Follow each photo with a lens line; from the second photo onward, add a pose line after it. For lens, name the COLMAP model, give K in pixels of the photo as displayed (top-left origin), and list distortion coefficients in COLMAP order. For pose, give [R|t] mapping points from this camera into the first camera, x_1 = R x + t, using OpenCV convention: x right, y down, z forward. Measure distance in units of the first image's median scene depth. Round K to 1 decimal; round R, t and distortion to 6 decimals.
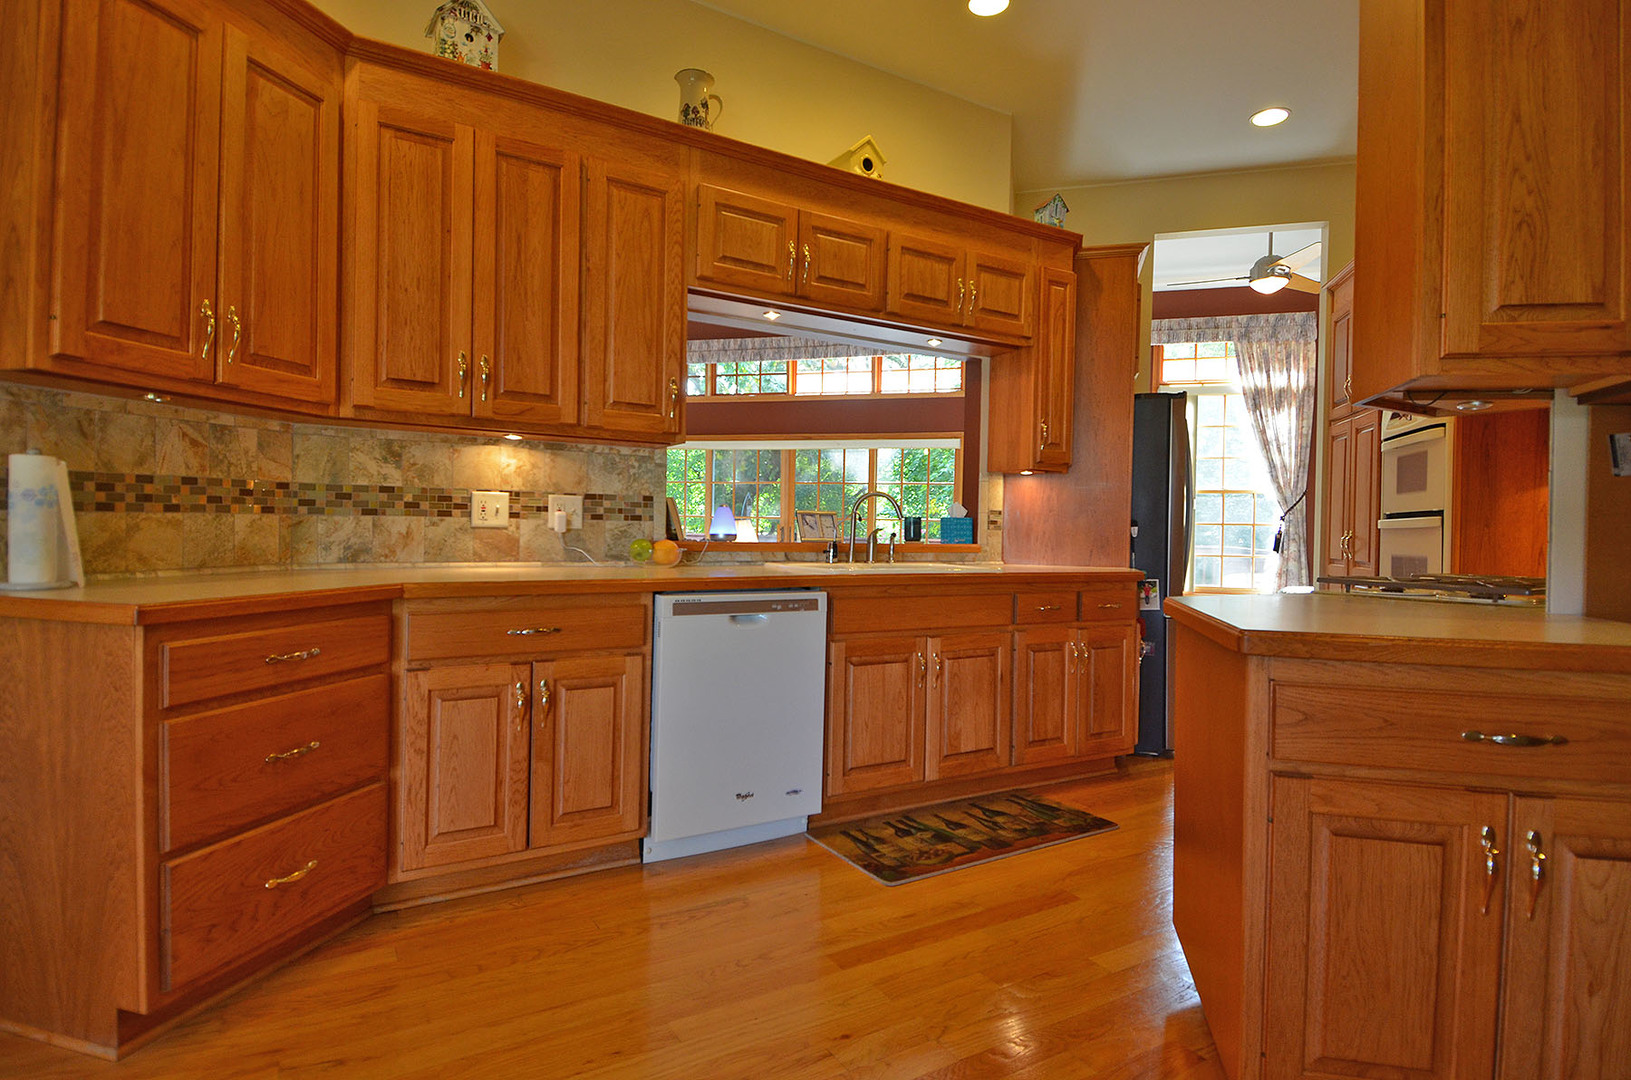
lens RADIAL K [[848.1, 0, 818.5], [0, 848.1, 534.9], [0, 0, 1]] dist [-0.004167, -0.005432]
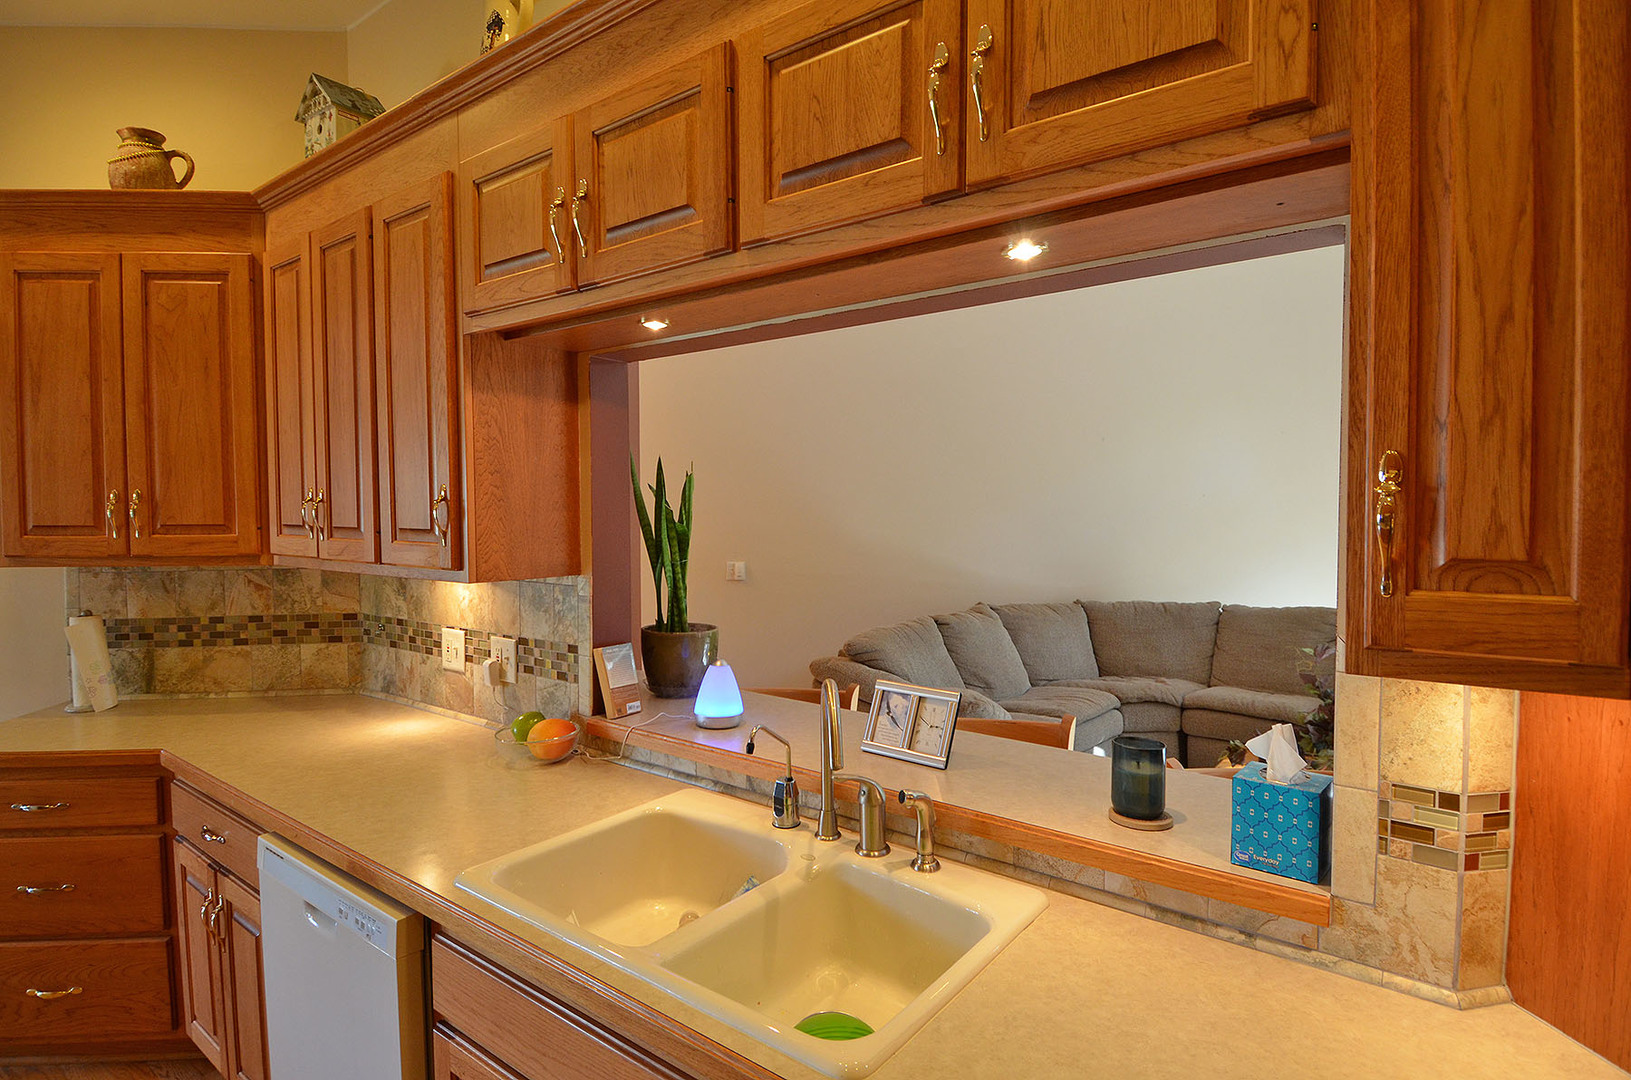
lens RADIAL K [[848.1, 0, 815.8], [0, 848.1, 541.8], [0, 0, 1]] dist [-0.004167, -0.005432]
pose [[0.356083, 0.013331, -0.934359, 0.644249], [0.003311, 0.999874, 0.015528, -0.181672], [0.934448, -0.008623, 0.355994, 1.255567]]
